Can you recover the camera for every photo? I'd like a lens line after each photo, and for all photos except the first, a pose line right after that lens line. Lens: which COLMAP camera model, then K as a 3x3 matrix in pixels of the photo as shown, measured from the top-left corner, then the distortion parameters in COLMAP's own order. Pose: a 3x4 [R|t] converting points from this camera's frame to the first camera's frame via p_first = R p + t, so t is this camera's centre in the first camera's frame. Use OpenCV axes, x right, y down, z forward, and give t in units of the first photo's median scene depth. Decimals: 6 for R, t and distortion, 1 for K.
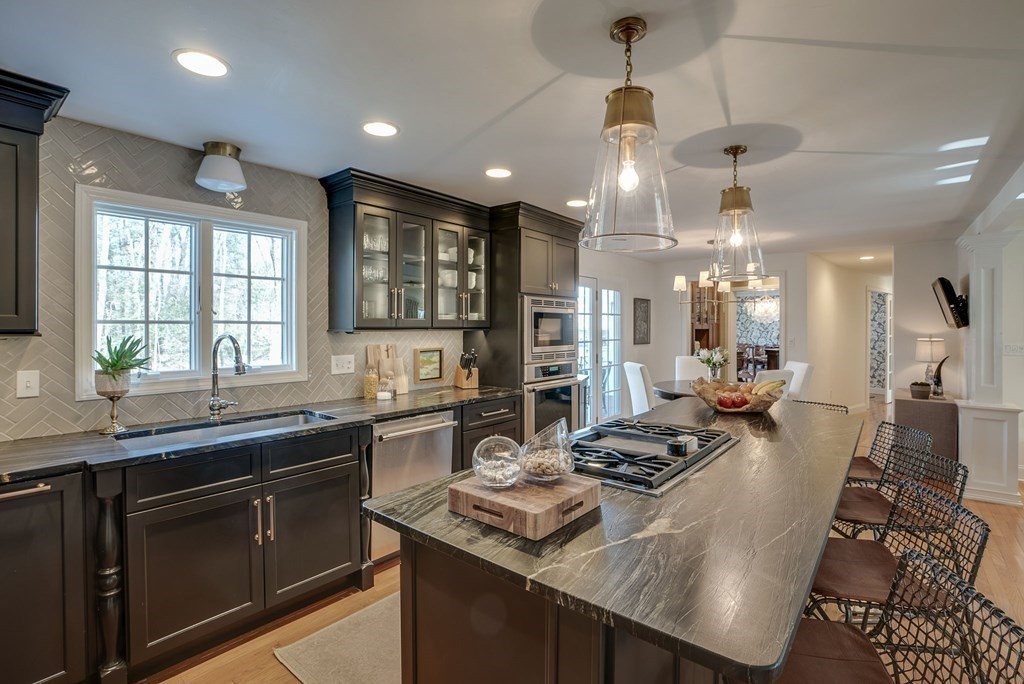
lens RADIAL K [[487.5, 0, 518.6], [0, 487.5, 327.0], [0, 0, 1]] dist [-0.047159, 0.013266]
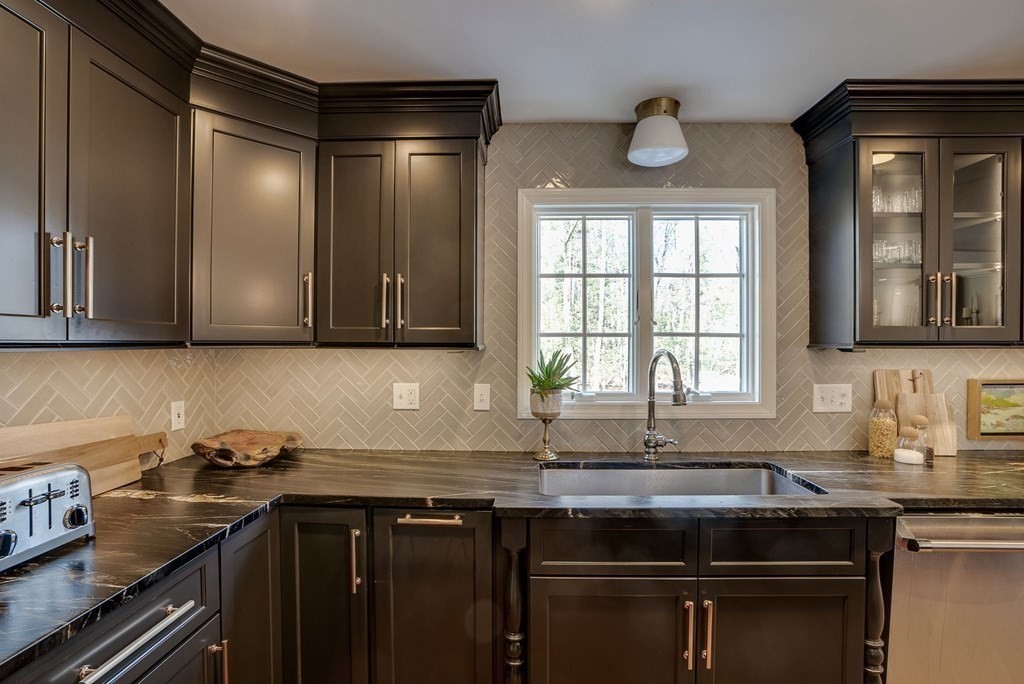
lens RADIAL K [[487.5, 0, 505.1], [0, 487.5, 347.4], [0, 0, 1]] dist [-0.047159, 0.013266]
pose [[0.599867, 0.009931, -0.800038, -0.131698], [-0.000003, 0.999923, 0.012410, 0.000855], [0.800100, -0.007442, 0.599821, 0.305198]]
